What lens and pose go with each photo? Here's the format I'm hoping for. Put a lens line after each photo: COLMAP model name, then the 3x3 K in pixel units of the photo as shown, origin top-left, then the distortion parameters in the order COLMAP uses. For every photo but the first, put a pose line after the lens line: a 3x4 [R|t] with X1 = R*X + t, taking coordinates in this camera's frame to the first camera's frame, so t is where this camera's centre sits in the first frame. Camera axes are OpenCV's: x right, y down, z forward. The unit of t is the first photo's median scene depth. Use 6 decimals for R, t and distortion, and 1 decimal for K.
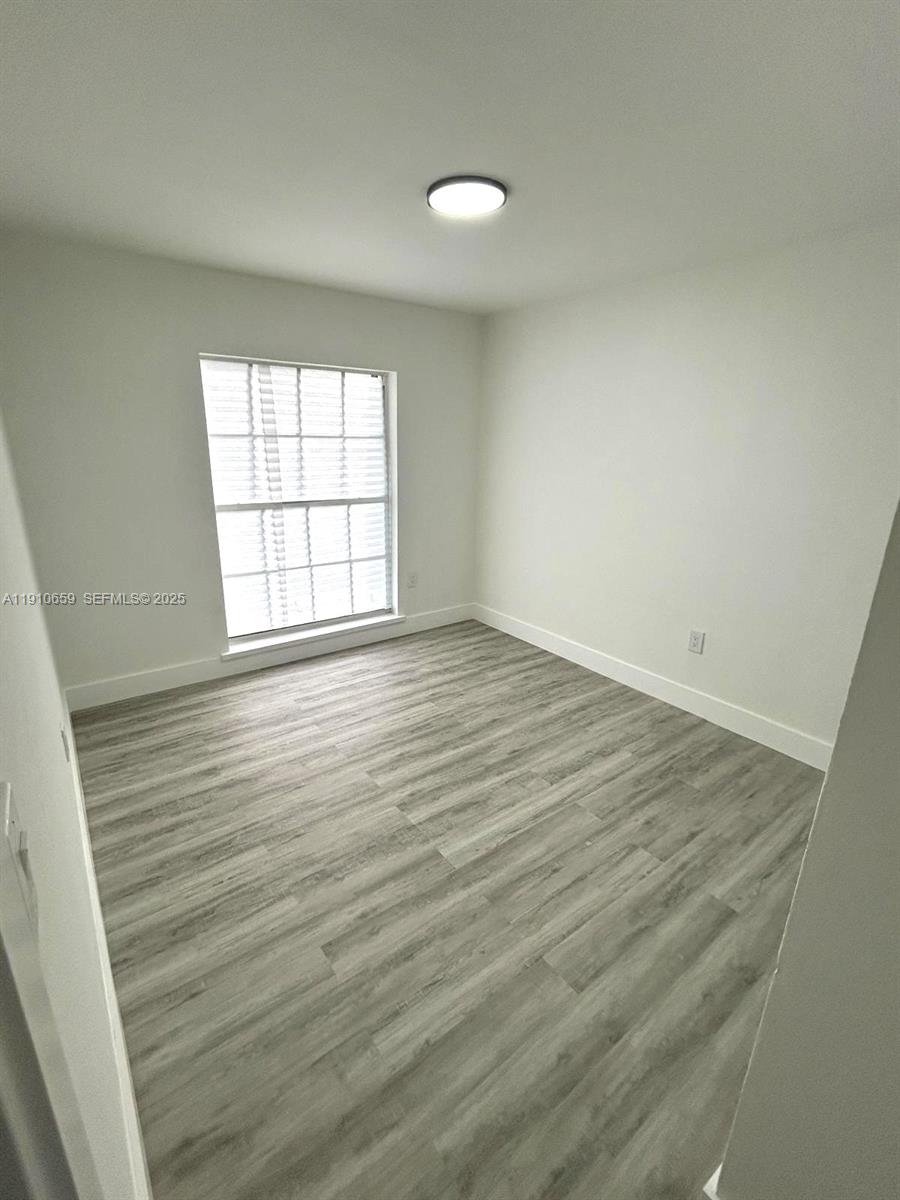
lens RADIAL K [[518.2, 0, 447.5], [0, 518.2, 593.3], [0, 0, 1]] dist [-0.002914, 0.001568]
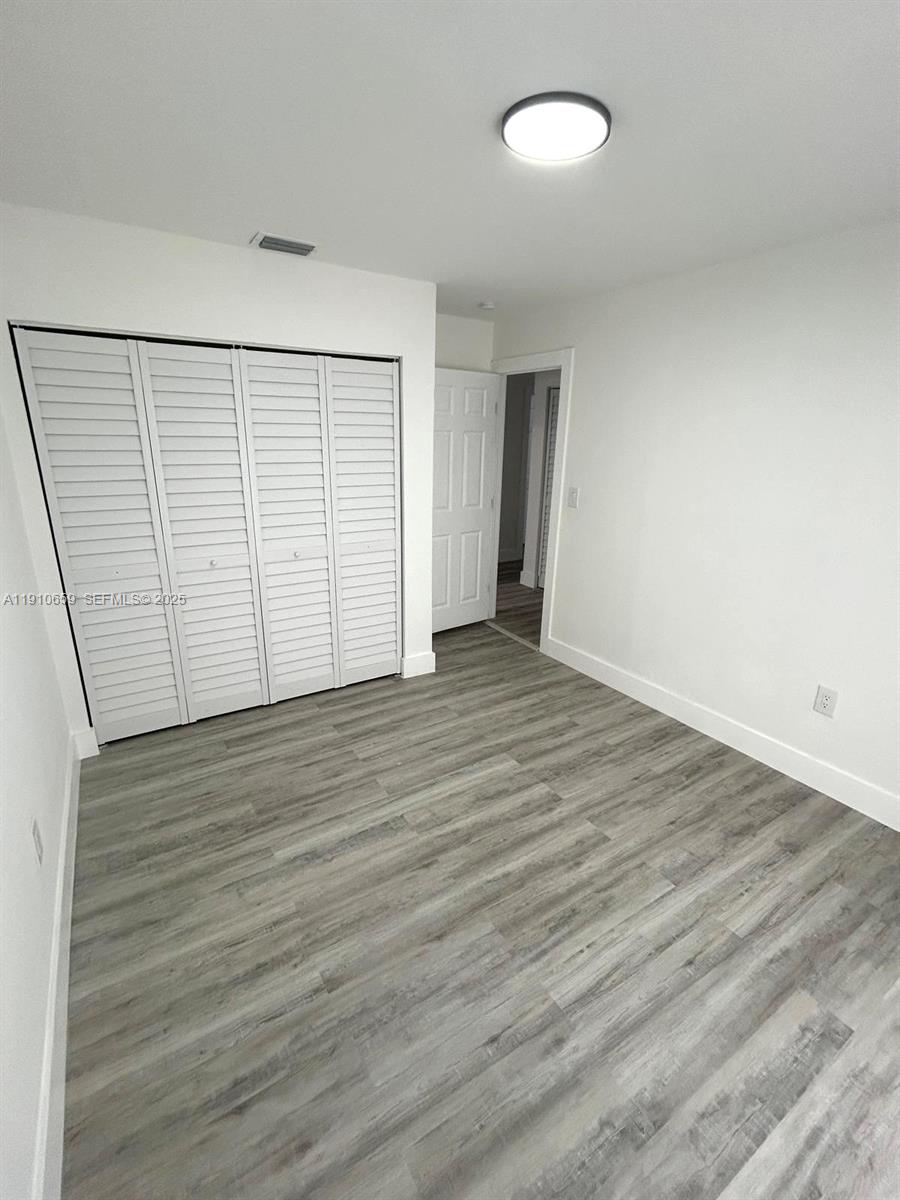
lens RADIAL K [[518.2, 0, 447.5], [0, 518.2, 593.3], [0, 0, 1]] dist [-0.002914, 0.001568]
pose [[-0.995252, -0.066196, 0.071355, 0.078933], [-0.014342, 0.824850, 0.565169, -0.480054], [-0.096269, 0.561462, -0.821883, 1.511091]]
